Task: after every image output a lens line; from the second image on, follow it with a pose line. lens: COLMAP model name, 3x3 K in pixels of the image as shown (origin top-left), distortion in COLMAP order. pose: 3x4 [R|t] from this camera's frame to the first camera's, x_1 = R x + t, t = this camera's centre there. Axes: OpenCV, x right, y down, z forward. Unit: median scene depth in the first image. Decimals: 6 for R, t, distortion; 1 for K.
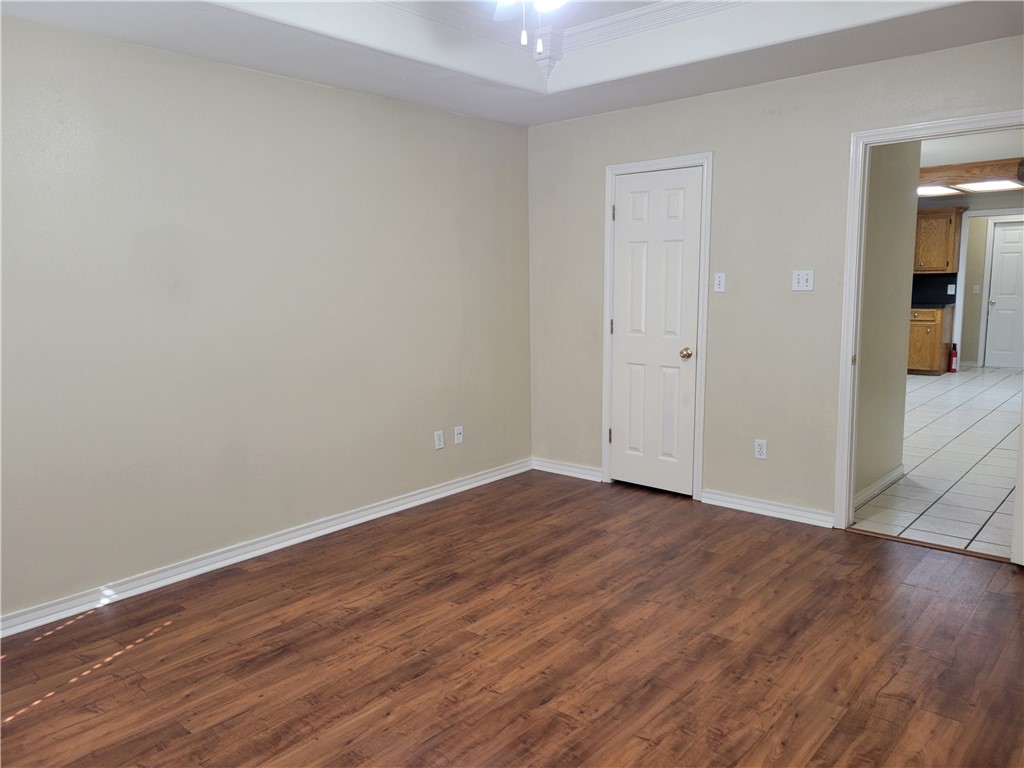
lens RADIAL K [[767.8, 0, 509.7], [0, 767.8, 383.9], [0, 0, 1]] dist [0.046614, -0.011705]
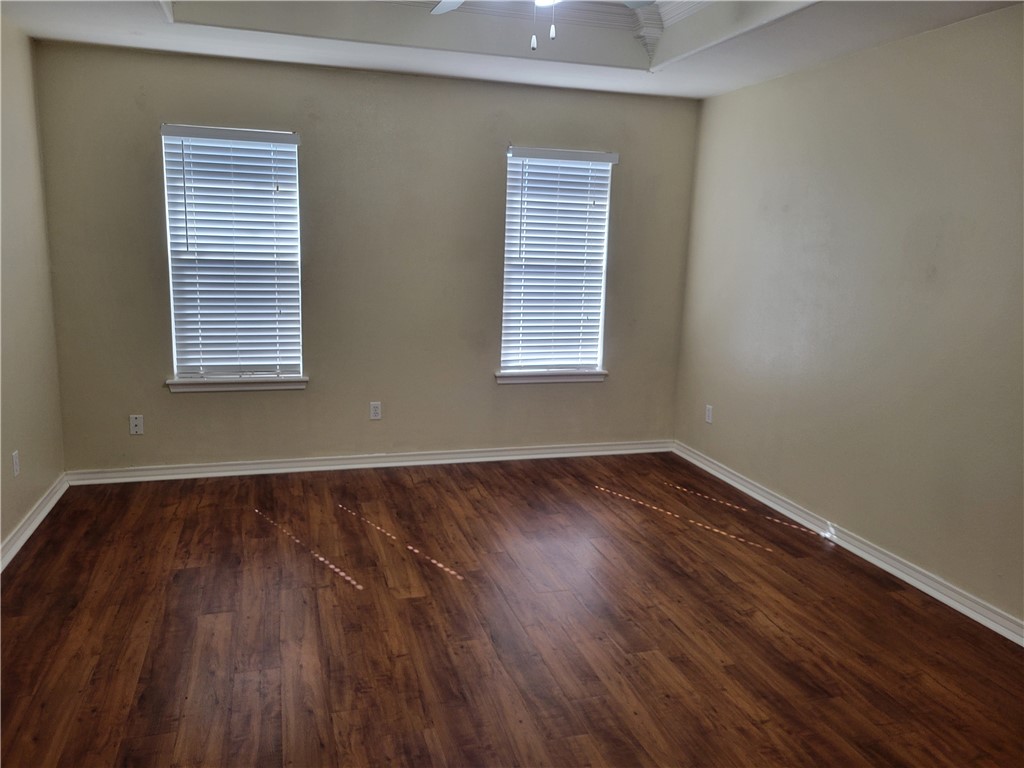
lens RADIAL K [[767.8, 0, 510.1], [0, 767.8, 384.3], [0, 0, 1]] dist [0.046614, -0.011705]
pose [[-0.532903, 0.161120, -0.830695, 0.737785], [-0.141023, 0.951064, 0.274935, -0.213263], [0.834342, 0.263661, -0.484104, 1.180005]]
